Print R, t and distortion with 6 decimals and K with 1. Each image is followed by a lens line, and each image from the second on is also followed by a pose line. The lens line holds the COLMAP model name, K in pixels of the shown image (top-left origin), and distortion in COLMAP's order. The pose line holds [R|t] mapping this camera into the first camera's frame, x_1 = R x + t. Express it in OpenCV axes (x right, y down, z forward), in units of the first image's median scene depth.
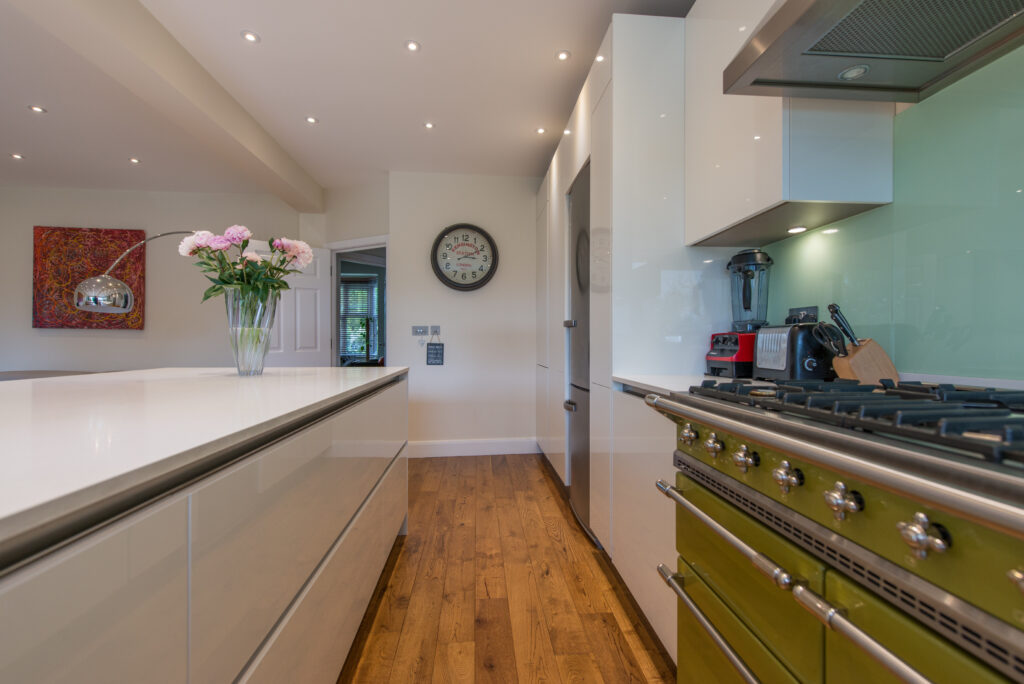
lens RADIAL K [[440.0, 0, 512.0], [0, 440.0, 342.0], [0, 0, 1]] dist [0.005330, -0.000283]
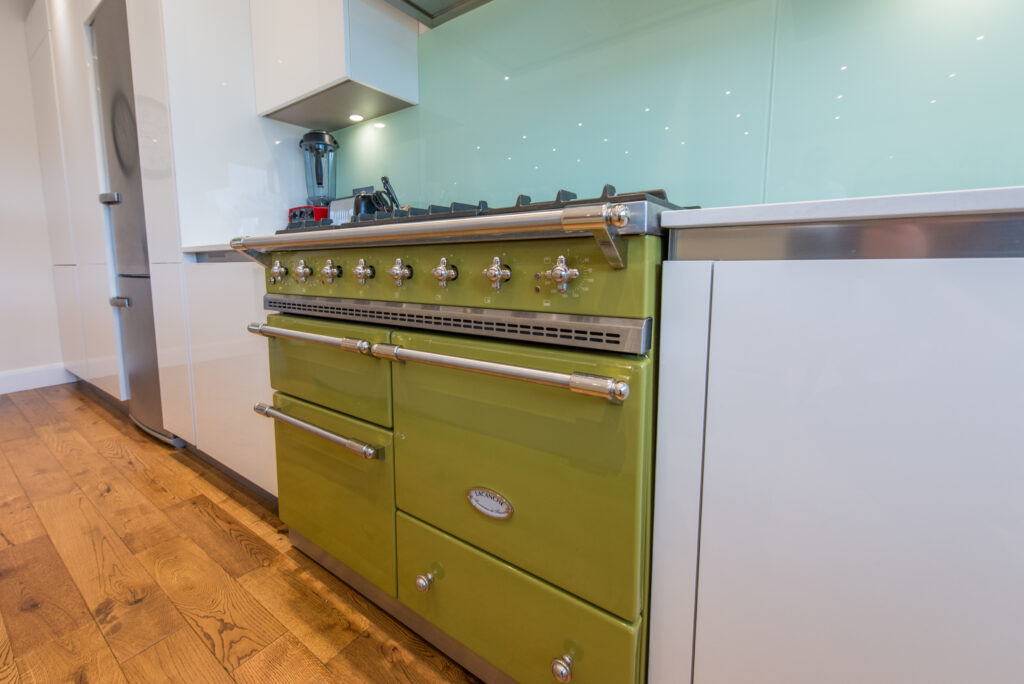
lens RADIAL K [[432.7, 0, 468.1], [0, 432.7, 311.4], [0, 0, 1]] dist [0.002666, -0.000505]
pose [[0.673428, -0.086736, 0.734147, -0.038679], [0.005476, 0.993651, 0.112371, 0.116961], [-0.739233, -0.071653, 0.669627, -0.023709]]
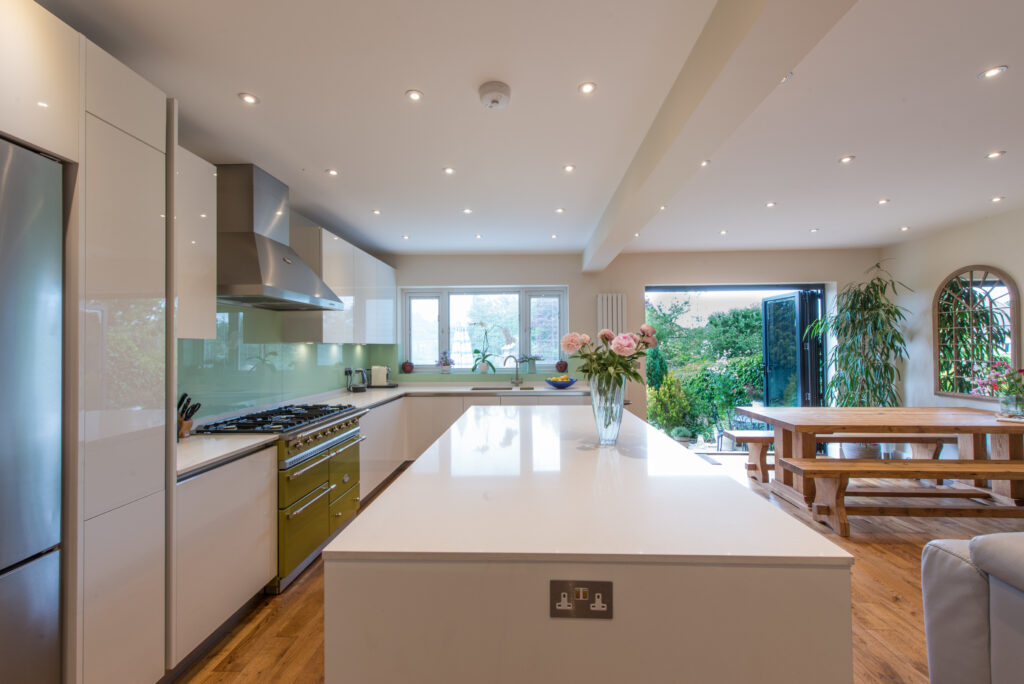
lens RADIAL K [[410.3, 0, 518.3], [0, 410.3, 343.1], [0, 0, 1]] dist [0.002592, 0.000042]
pose [[-0.994013, 0.007740, 0.108992, -0.653390], [0.006206, 0.999877, -0.014403, -0.194992], [-0.109090, -0.013640, -0.993938, 1.923573]]
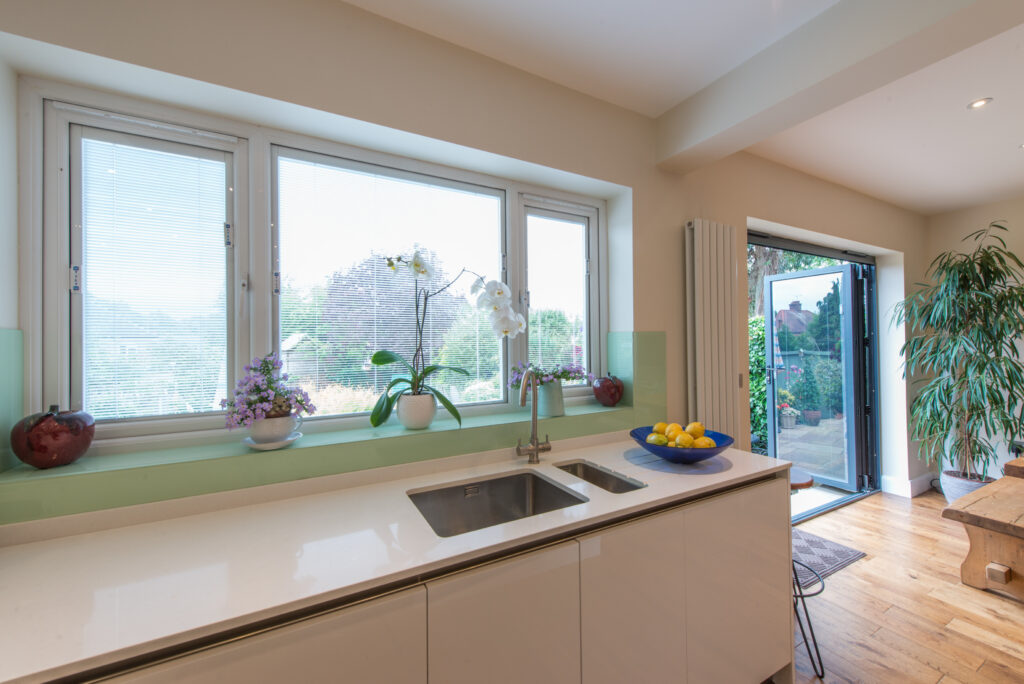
lens RADIAL K [[399.4, 0, 515.1], [0, 399.4, 342.9], [0, 0, 1]] dist [0.003780, -0.000057]
pose [[-0.910520, 0.006545, -0.413412, 0.106867], [0.011896, 0.999875, -0.010372, -0.199475], [0.413293, -0.014361, -0.910485, -0.170868]]
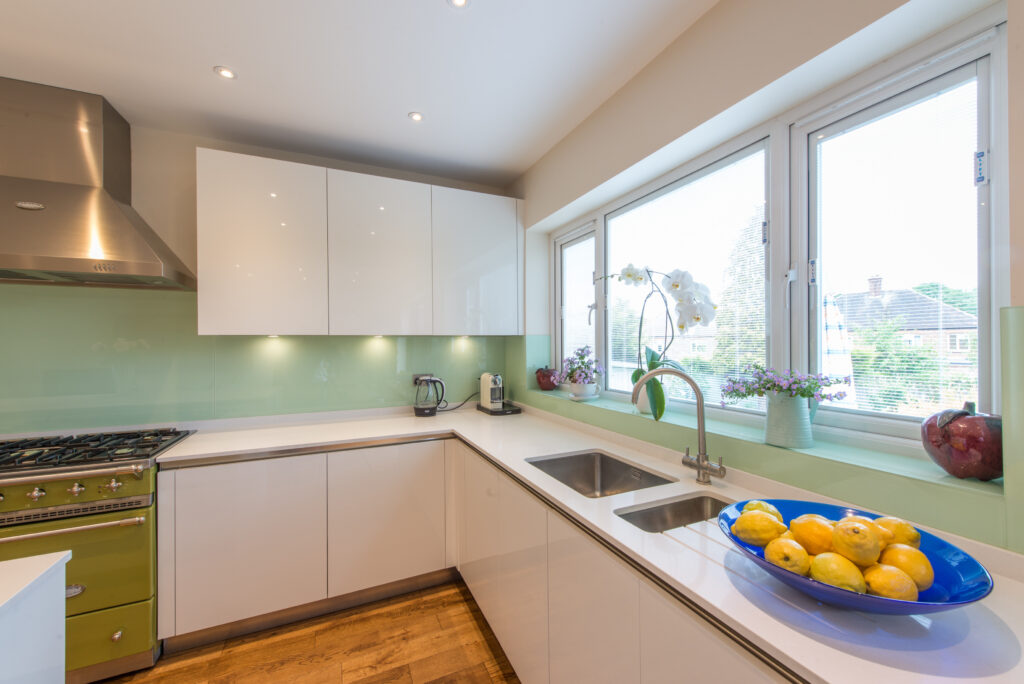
lens RADIAL K [[399.4, 0, 515.1], [0, 399.4, 342.9], [0, 0, 1]] dist [0.003780, -0.000057]
pose [[-0.348029, 0.006587, 0.937461, -0.930724], [0.003742, 0.999977, -0.005637, -0.197424], [-0.937476, 0.001546, -0.348046, -0.394649]]
